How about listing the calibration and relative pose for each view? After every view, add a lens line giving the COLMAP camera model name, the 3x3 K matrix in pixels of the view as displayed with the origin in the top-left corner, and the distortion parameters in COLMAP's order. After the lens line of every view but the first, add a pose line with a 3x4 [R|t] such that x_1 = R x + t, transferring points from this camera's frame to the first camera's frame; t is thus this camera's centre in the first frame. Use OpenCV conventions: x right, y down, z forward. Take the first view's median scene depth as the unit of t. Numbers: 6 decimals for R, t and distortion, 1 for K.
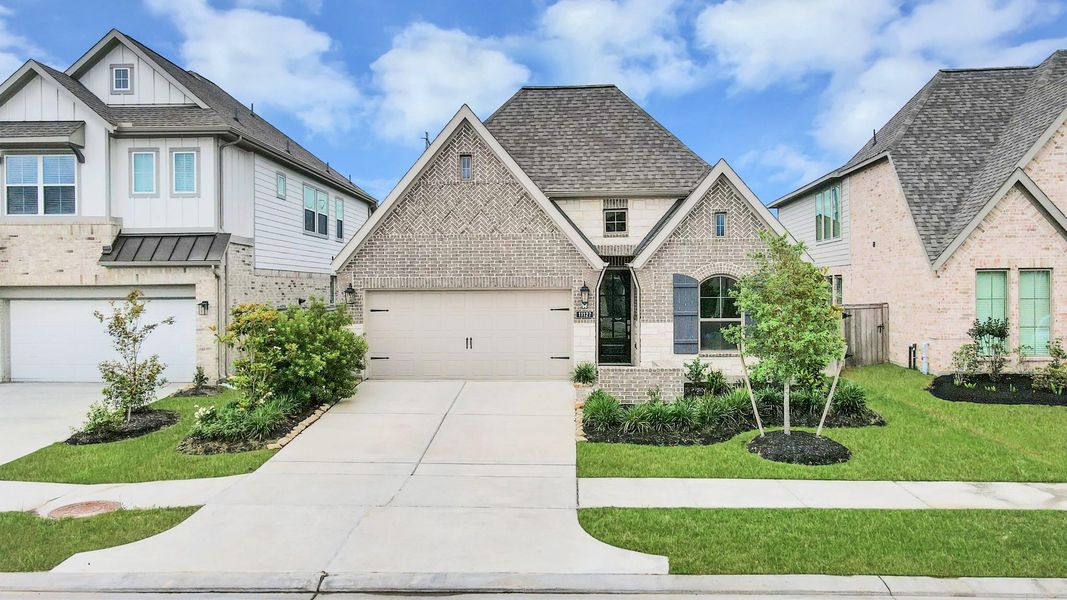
lens RADIAL K [[840.3, 0, 533.5], [0, 840.3, 300.0], [0, 0, 1]] dist [-0.056523, 0.114921]
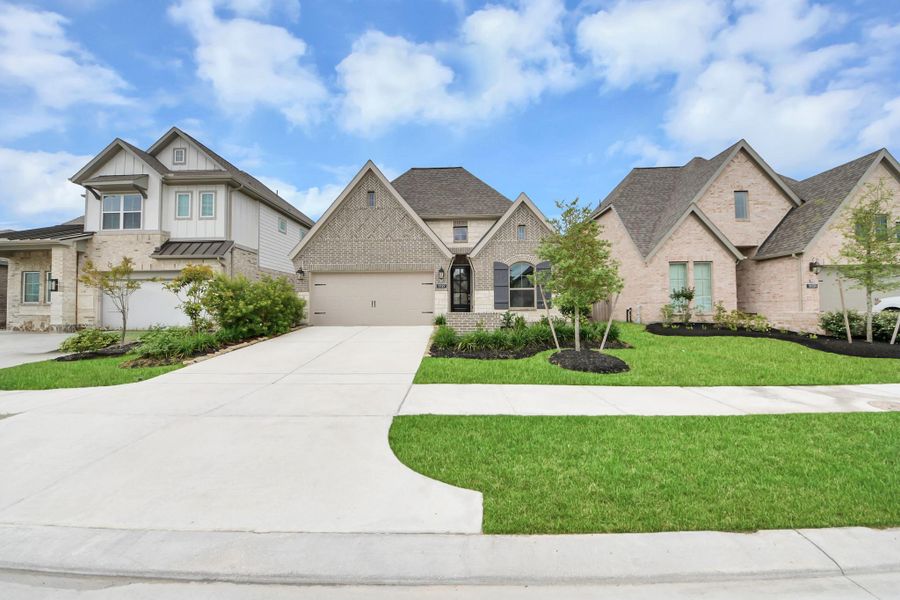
lens RADIAL K [[333.9, 0, 450.0], [0, 333.9, 300.0], [0, 0, 1]] dist [0.029737, -0.021178]
pose [[0.999583, 0.001198, 0.028858, 0.058965], [-0.000107, 0.999286, -0.037783, 0.070758], [-0.028883, 0.037765, 0.998869, 0.331949]]
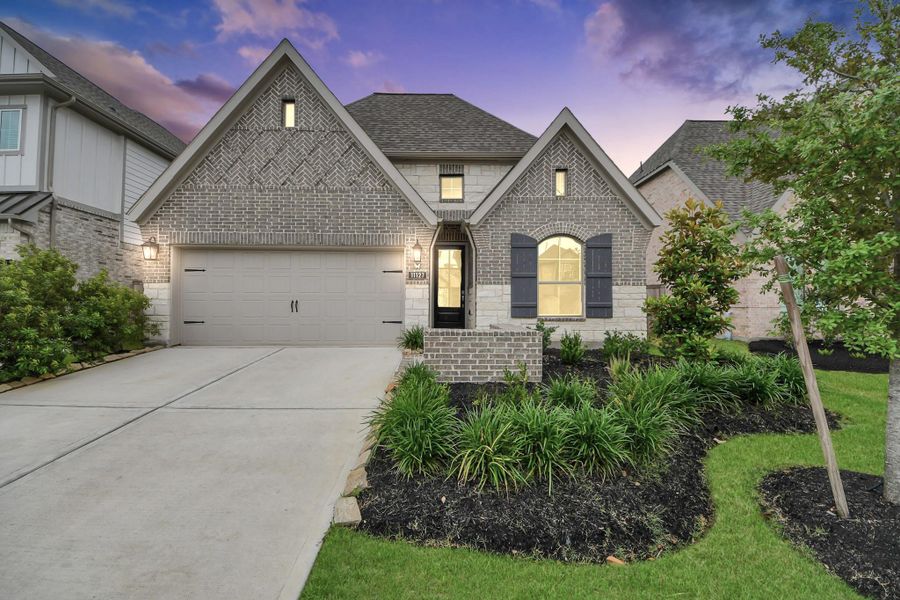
lens RADIAL K [[336.9, 0, 452.5], [0, 336.9, 301.8], [0, 0, 1]] dist [0.019934, -0.016656]
pose [[0.996055, 0.009894, 0.088181, 0.067229], [-0.008029, 0.999737, -0.021481, 0.054515], [-0.088371, 0.020688, 0.995873, 0.623972]]
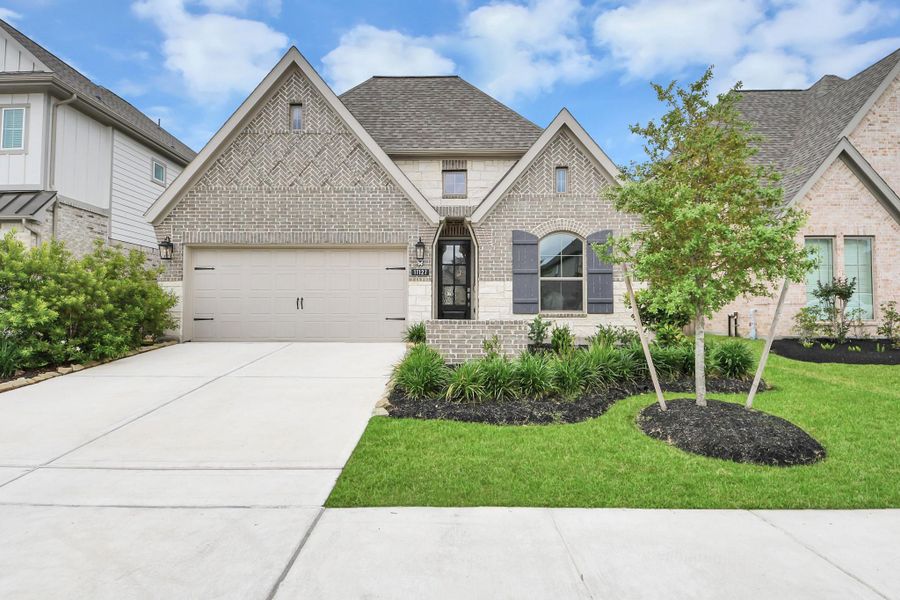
lens RADIAL K [[470.7, 0, 455.2], [0, 470.7, 298.6], [0, 0, 1]] dist [0.028339, -0.033821]
pose [[0.998190, 0.007863, 0.059618, 0.069098], [-0.005497, 0.999195, -0.039751, 0.068201], [-0.059883, 0.039351, 0.997429, 0.466459]]
